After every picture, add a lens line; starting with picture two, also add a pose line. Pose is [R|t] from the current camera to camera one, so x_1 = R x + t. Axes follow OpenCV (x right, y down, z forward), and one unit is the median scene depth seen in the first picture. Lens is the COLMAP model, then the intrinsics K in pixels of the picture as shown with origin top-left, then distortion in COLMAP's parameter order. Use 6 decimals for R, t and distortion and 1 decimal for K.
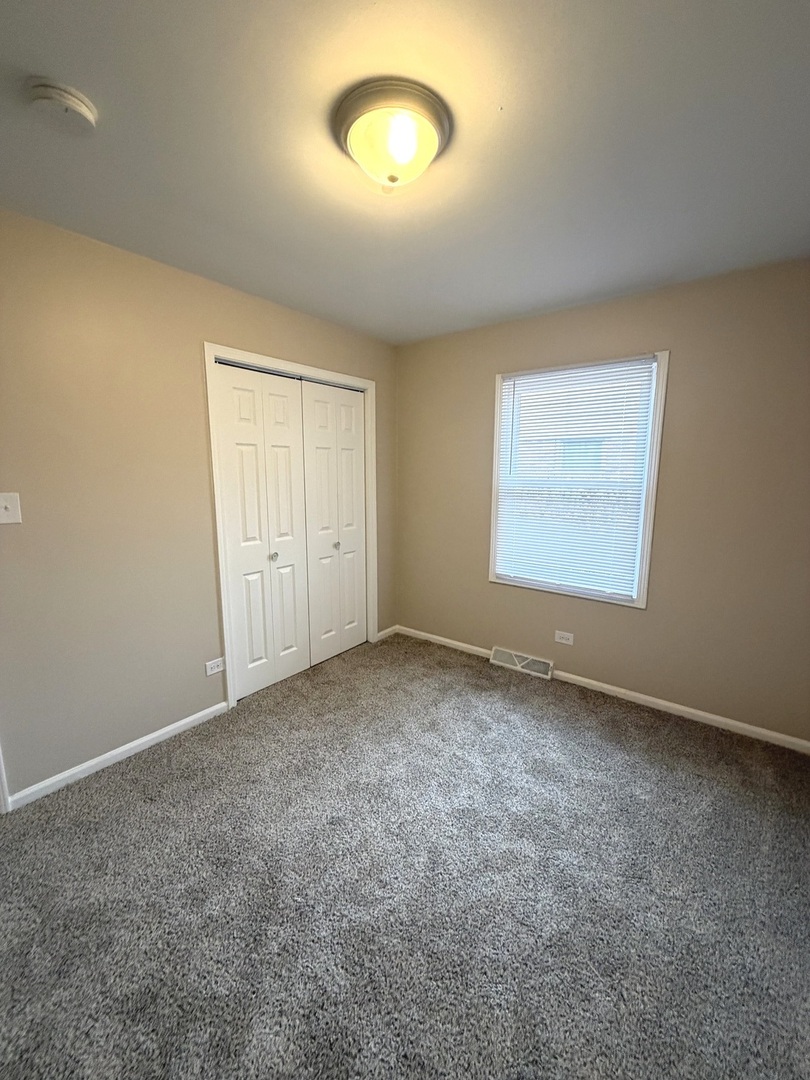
lens RADIAL K [[432.5, 0, 404.0], [0, 432.5, 544.2], [0, 0, 1]] dist [0.012464, 0.000131]
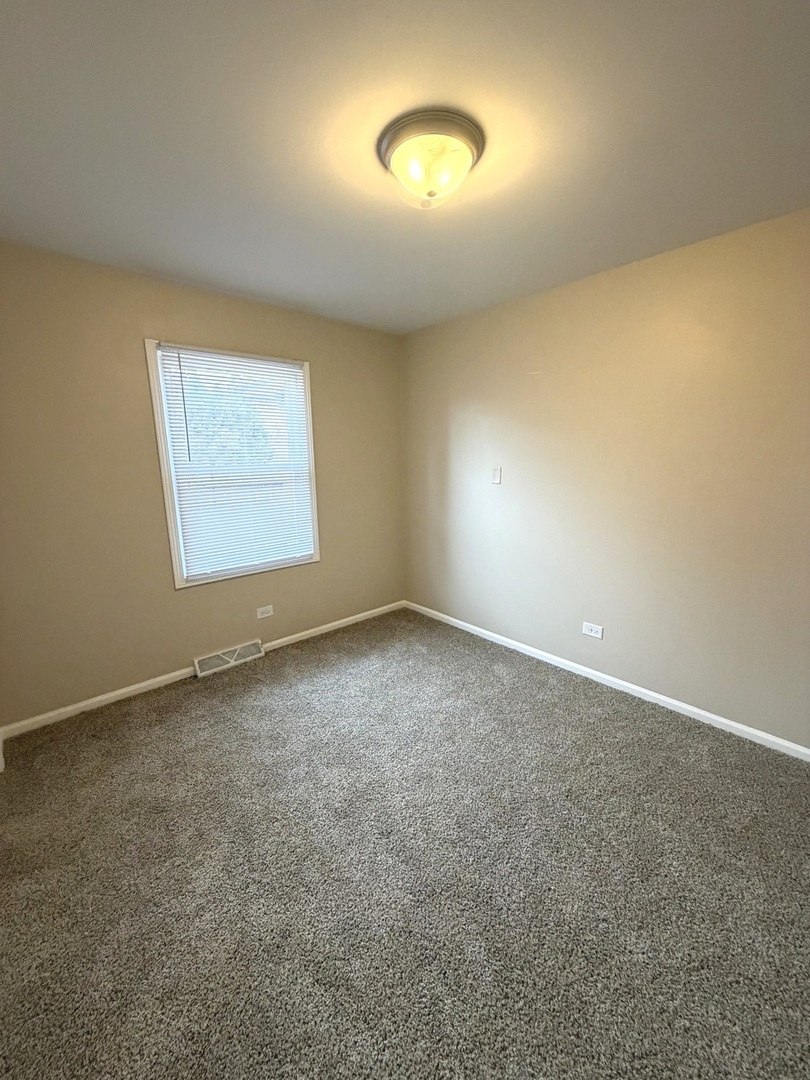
lens RADIAL K [[432.5, 0, 405.7], [0, 432.5, 544.8], [0, 0, 1]] dist [0.012464, 0.000131]
pose [[0.175862, -0.213486, 0.960987, -0.563607], [0.183375, 0.966219, 0.181090, -0.075425], [-0.967185, 0.144374, 0.209070, 0.411325]]
